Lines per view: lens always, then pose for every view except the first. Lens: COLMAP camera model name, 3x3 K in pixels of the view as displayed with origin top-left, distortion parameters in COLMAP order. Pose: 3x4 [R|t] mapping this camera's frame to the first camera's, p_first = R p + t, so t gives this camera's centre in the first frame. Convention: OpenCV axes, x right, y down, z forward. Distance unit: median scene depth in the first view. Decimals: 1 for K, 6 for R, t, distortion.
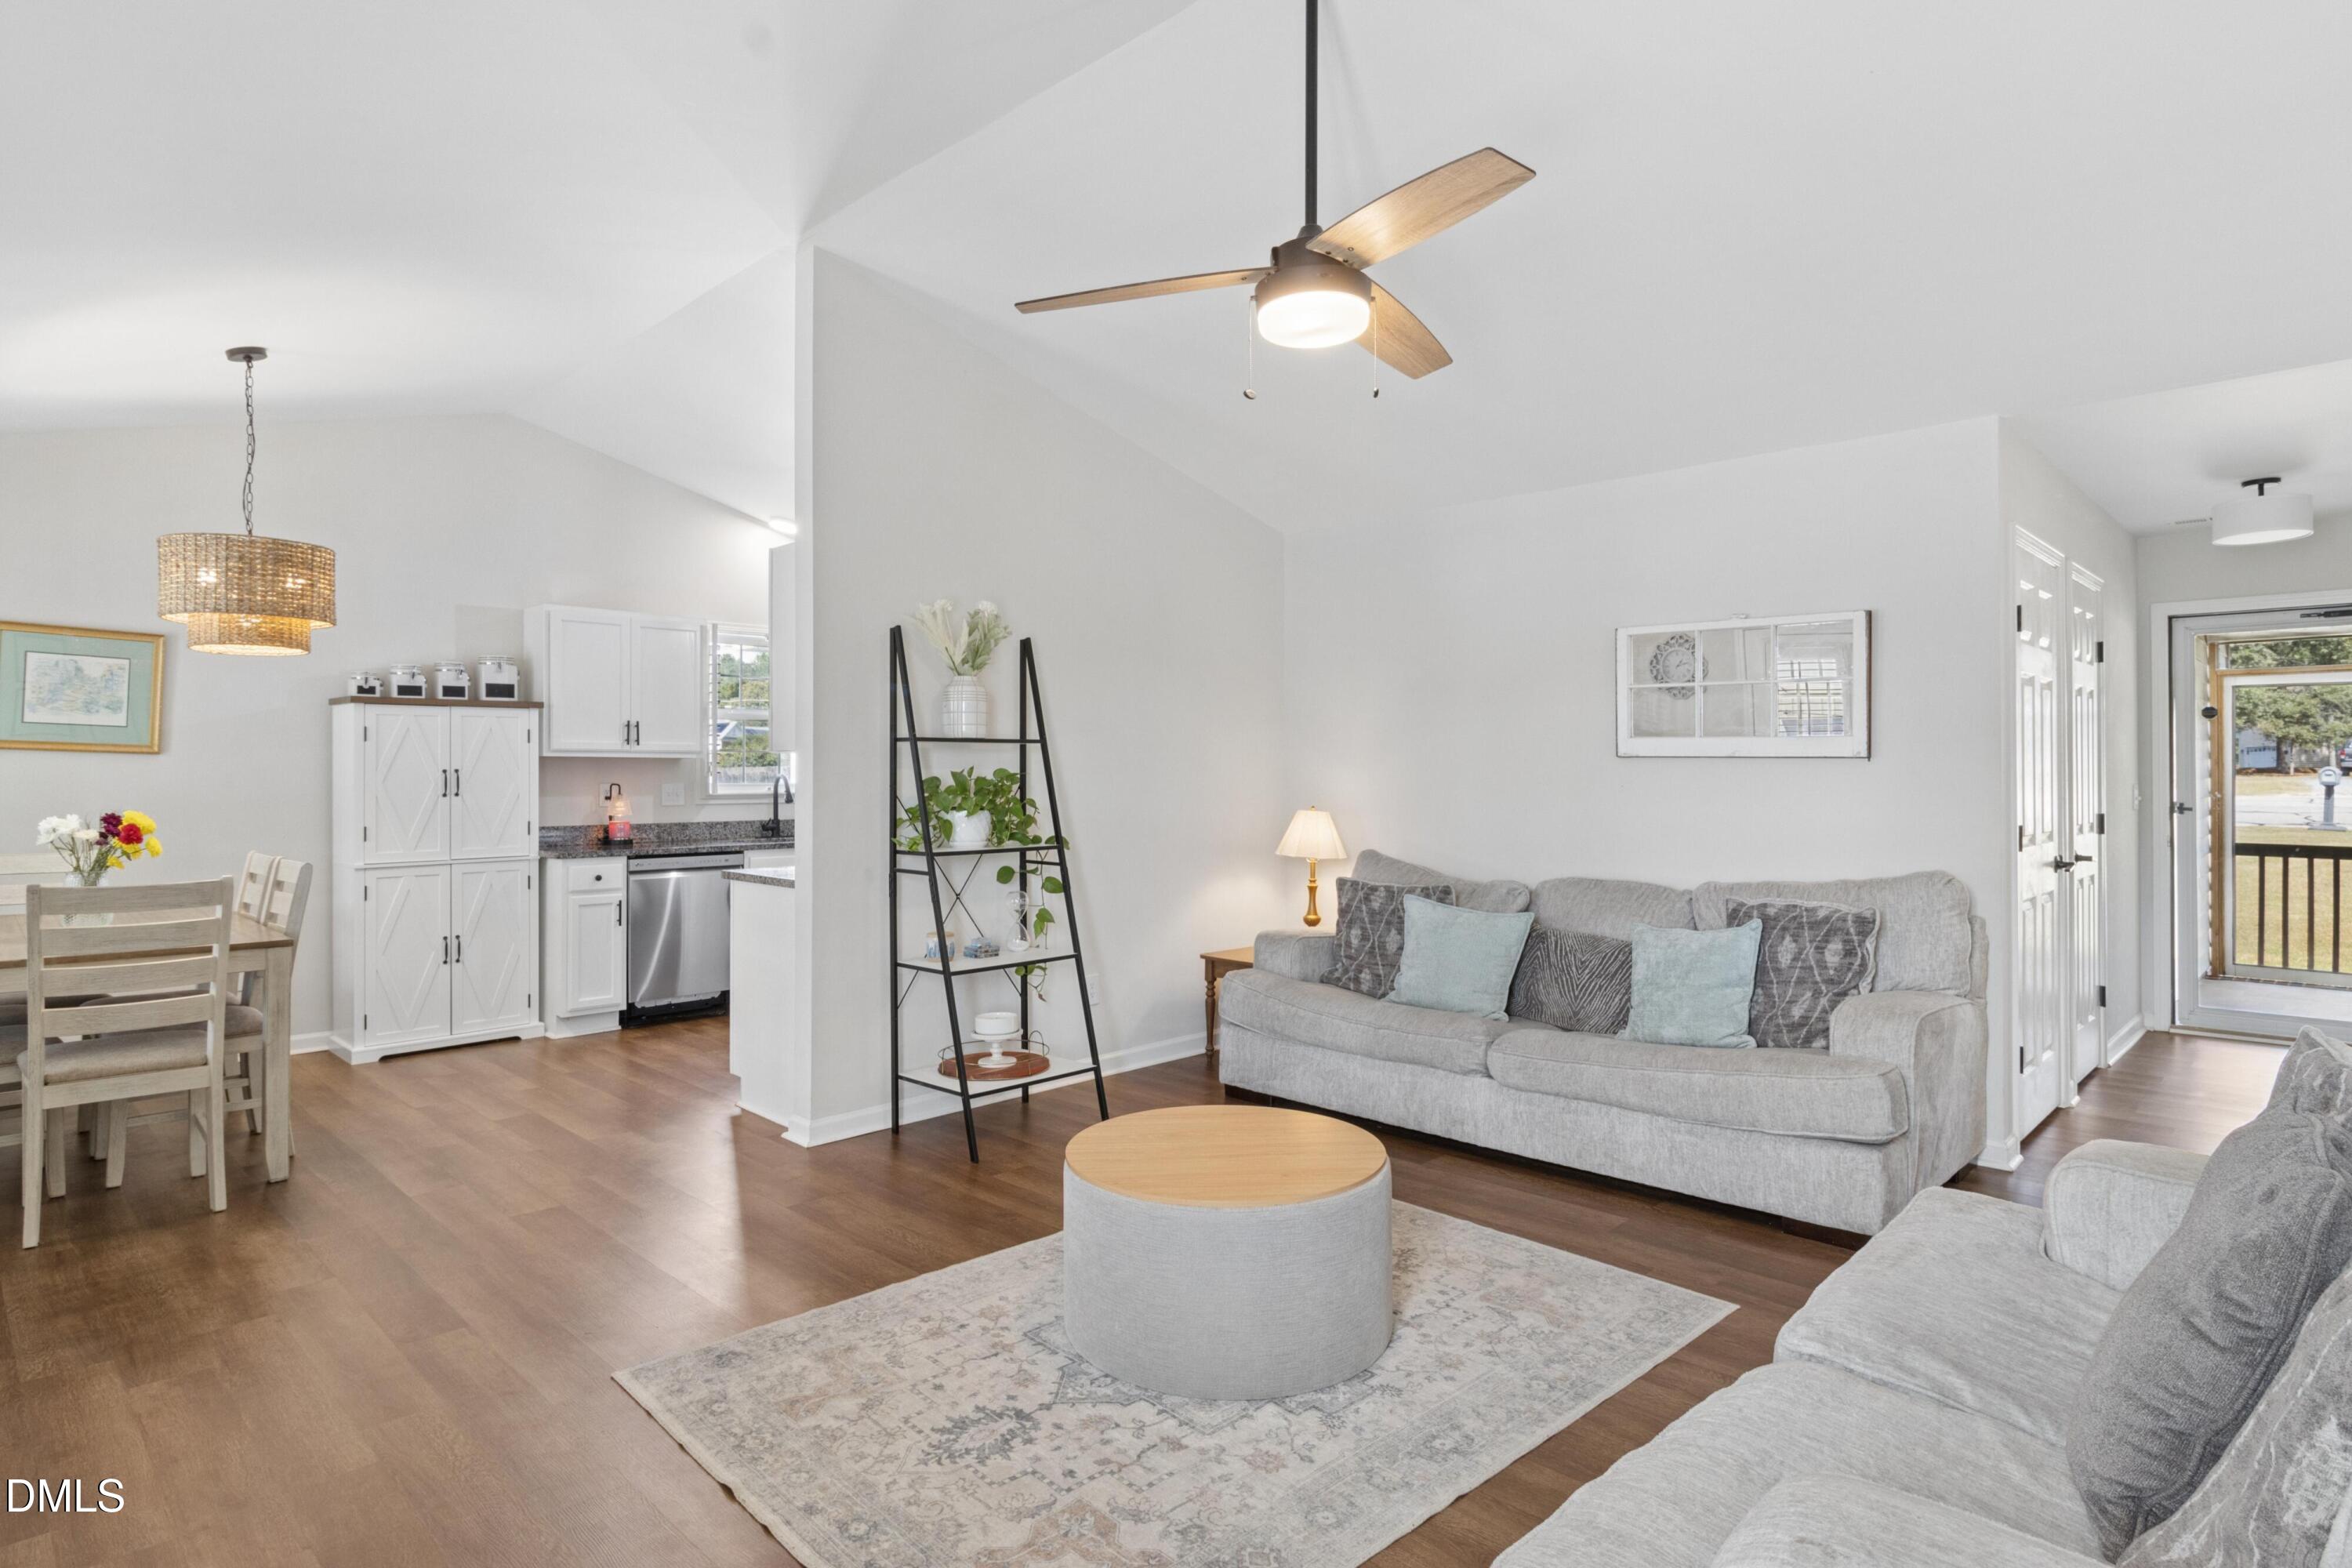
lens RADIAL K [[1292.5, 0, 1177.8], [0, 1292.5, 782.6], [0, 0, 1]] dist [0.020383, -0.000213]
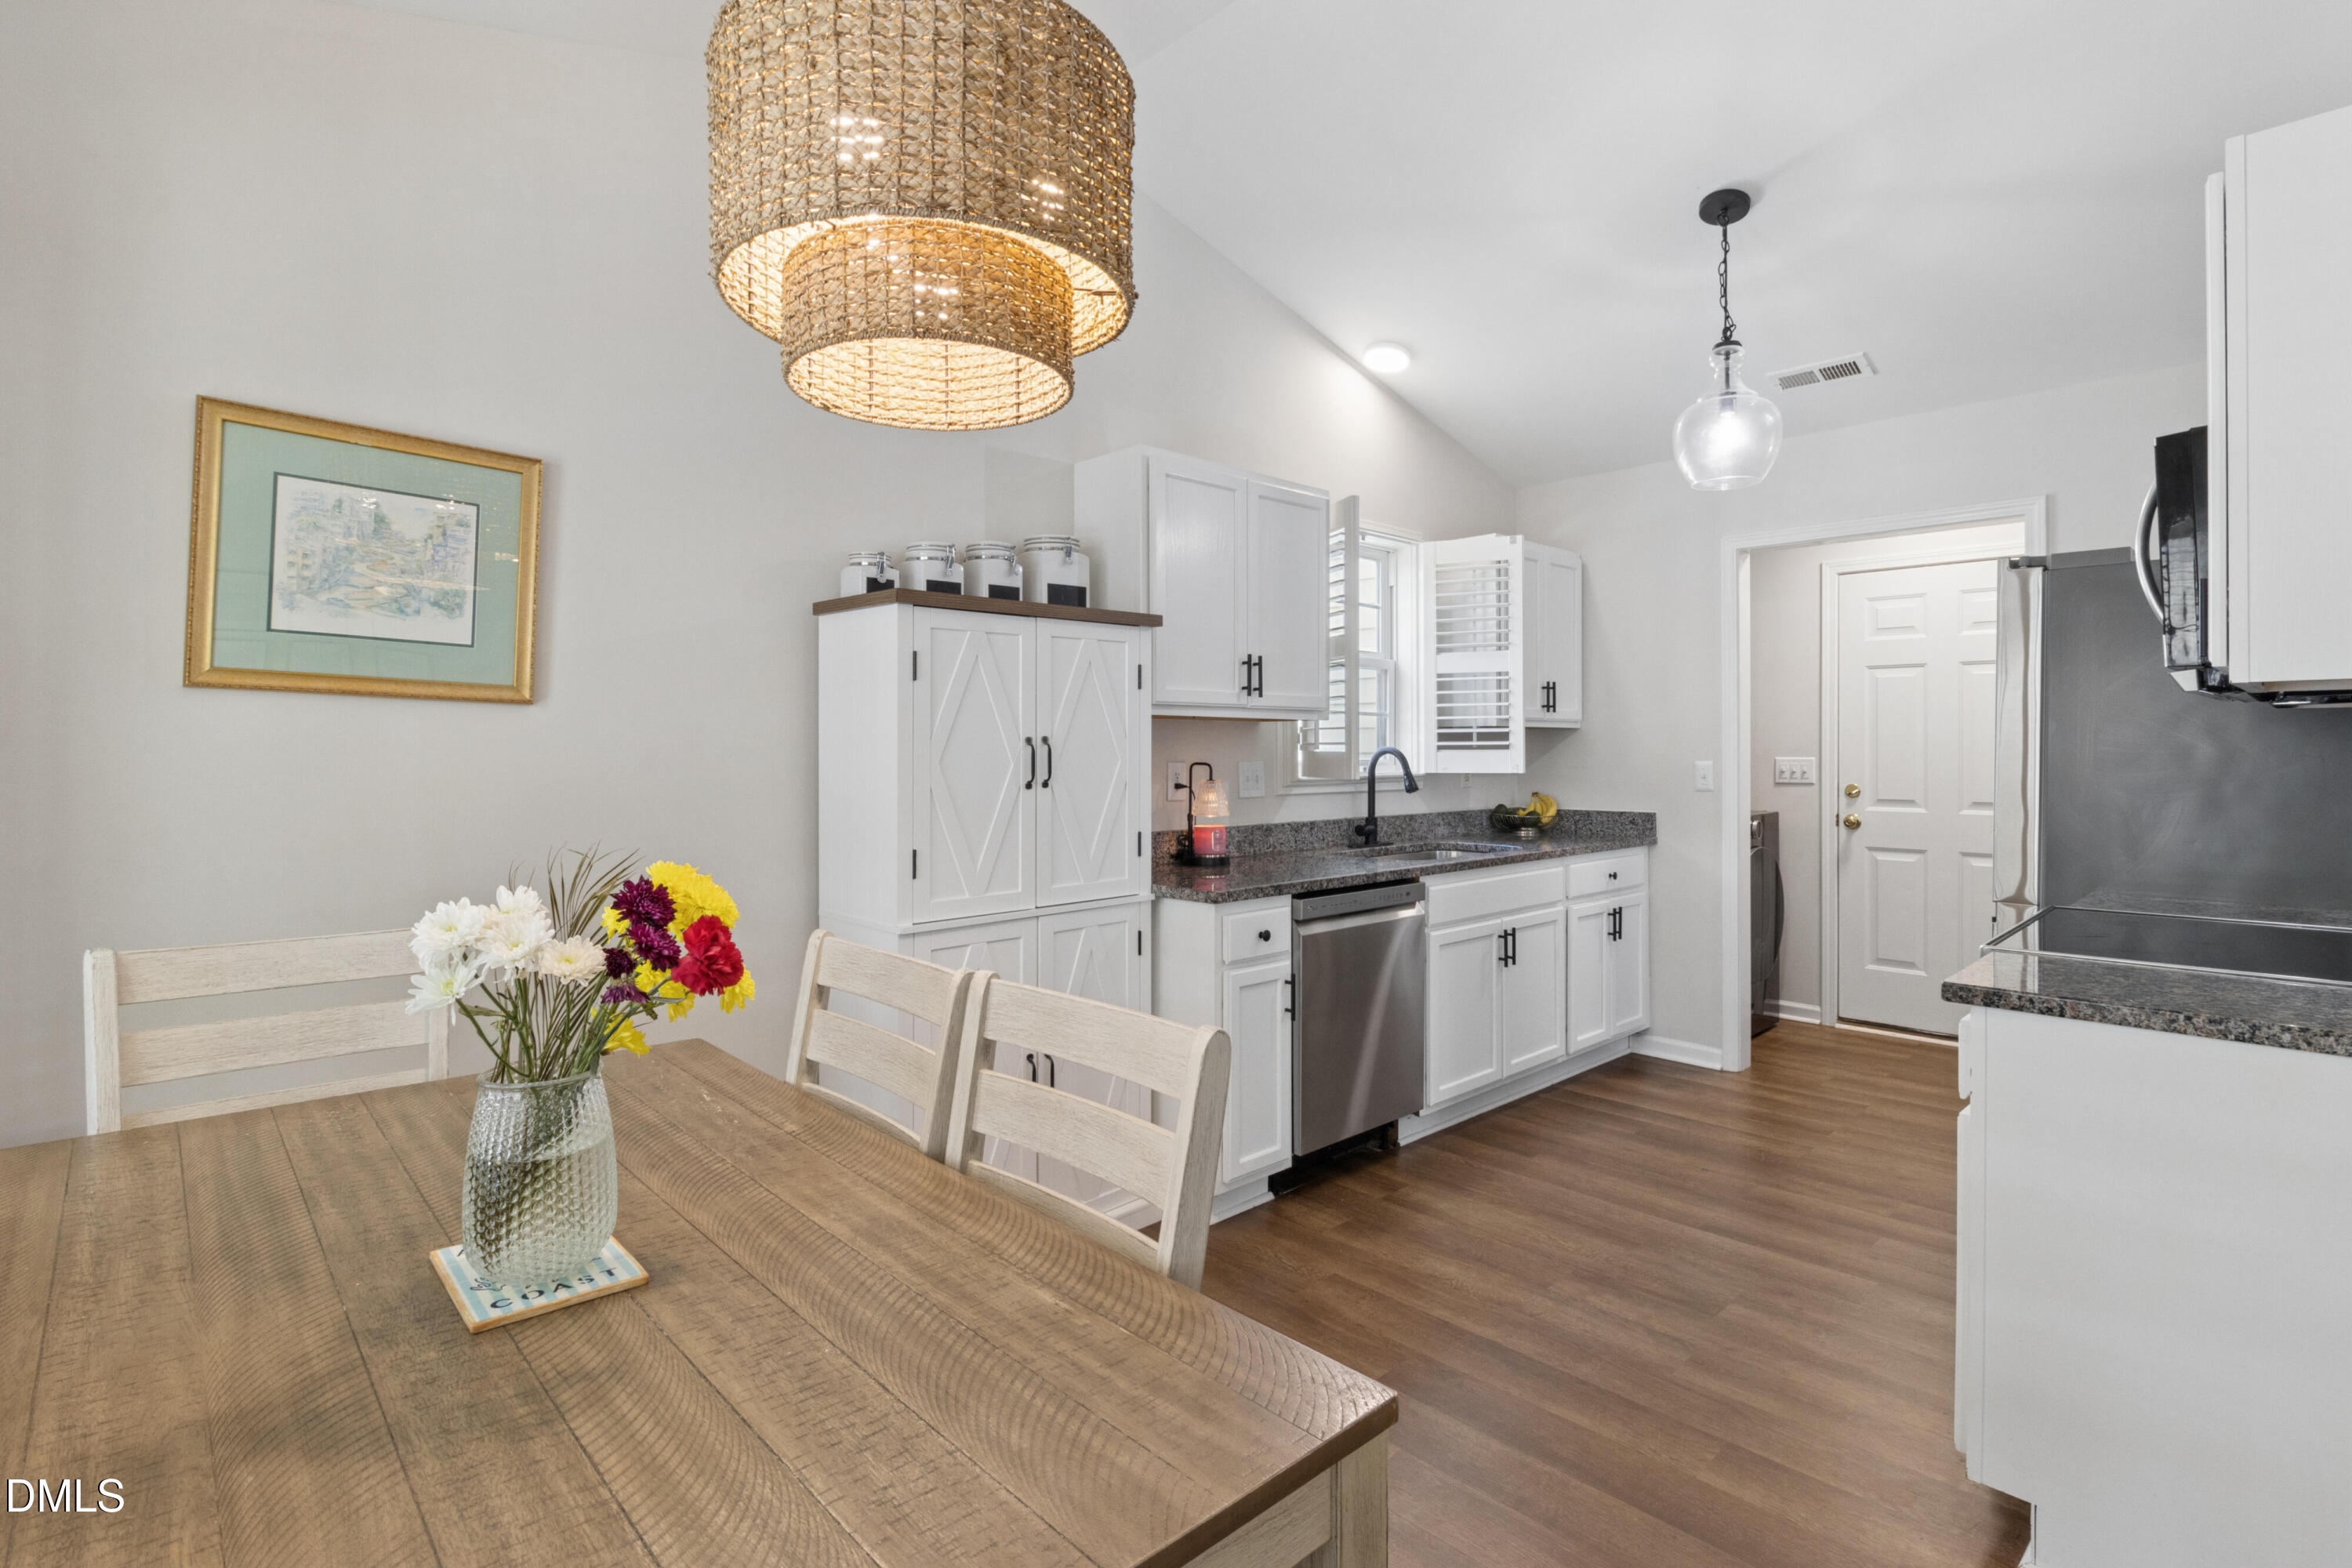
lens RADIAL K [[1134.0, 0, 1172.1], [0, 1134.0, 761.1], [0, 0, 1]] dist [0.002469, -0.000338]
pose [[0.999908, 0.000181, -0.013593, -0.479446], [-0.000112, 0.999987, 0.005104, -0.002570], [0.013593, -0.005102, 0.999895, 0.521347]]
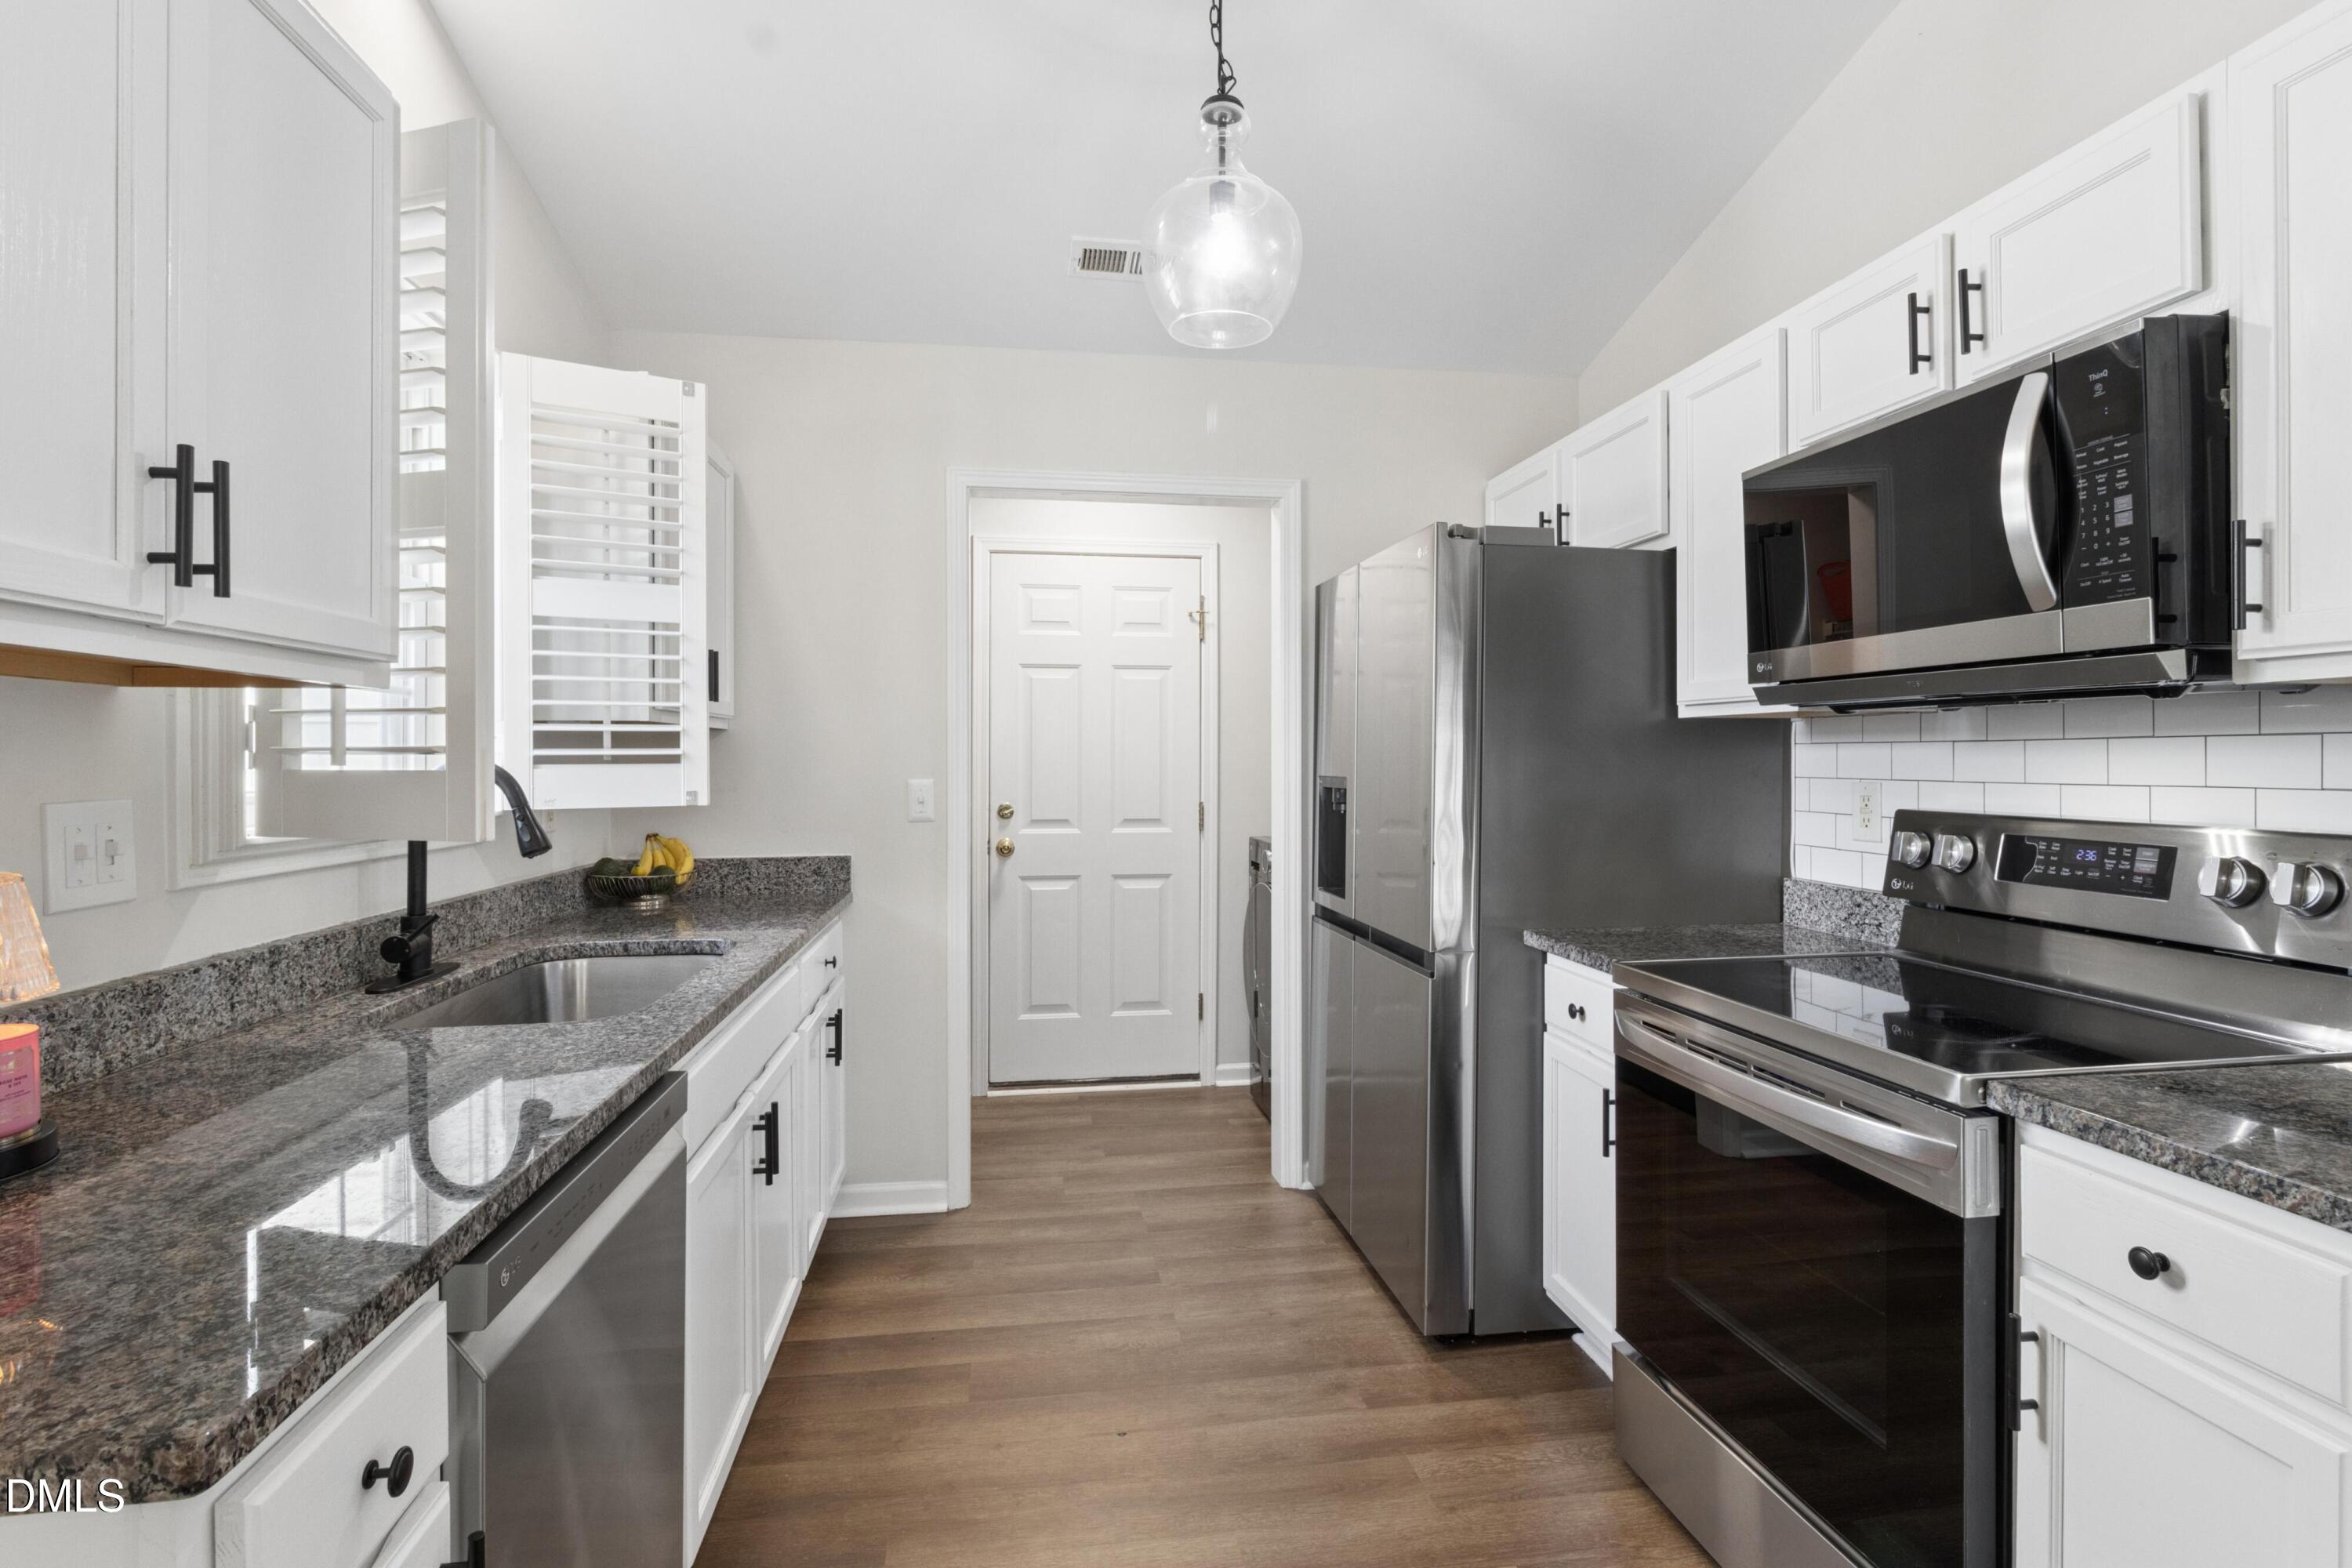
lens RADIAL K [[1134.0, 0, 1175.5], [0, 1134.0, 761.1], [0, 0, 1]] dist [0.002469, -0.000338]
pose [[0.578484, -0.001279, 0.815693, -0.500159], [0.005613, 0.999981, -0.002413, -0.004919], [-0.815674, 0.005974, 0.578480, 0.854230]]
